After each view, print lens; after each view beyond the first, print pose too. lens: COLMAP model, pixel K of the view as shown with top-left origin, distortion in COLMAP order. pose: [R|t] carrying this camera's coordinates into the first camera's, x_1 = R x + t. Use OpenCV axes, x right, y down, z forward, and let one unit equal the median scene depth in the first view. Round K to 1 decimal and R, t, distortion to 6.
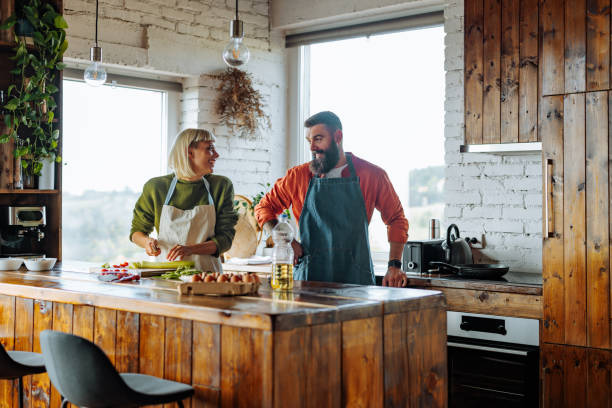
lens RADIAL K [[948.6, 0, 306.0], [0, 948.6, 204.0], [0, 0, 1]] dist [-0.026032, 0.005013]
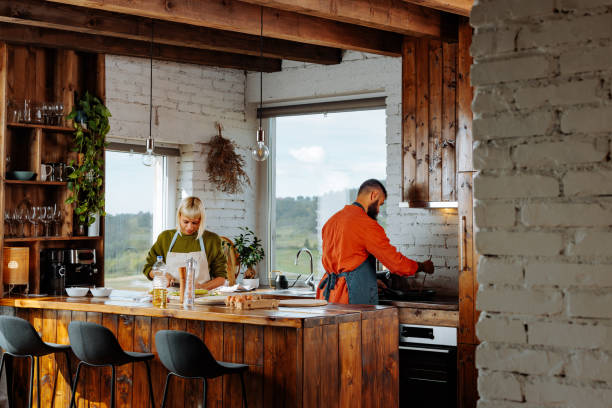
lens RADIAL K [[948.6, 0, 306.0], [0, 948.6, 204.0], [0, 0, 1]] dist [-0.026032, 0.005013]
pose [[0.996815, -0.000756, 0.079739, -0.084408], [0.003209, 0.999525, -0.030639, -0.019408], [-0.079678, 0.030797, 0.996345, -0.367818]]
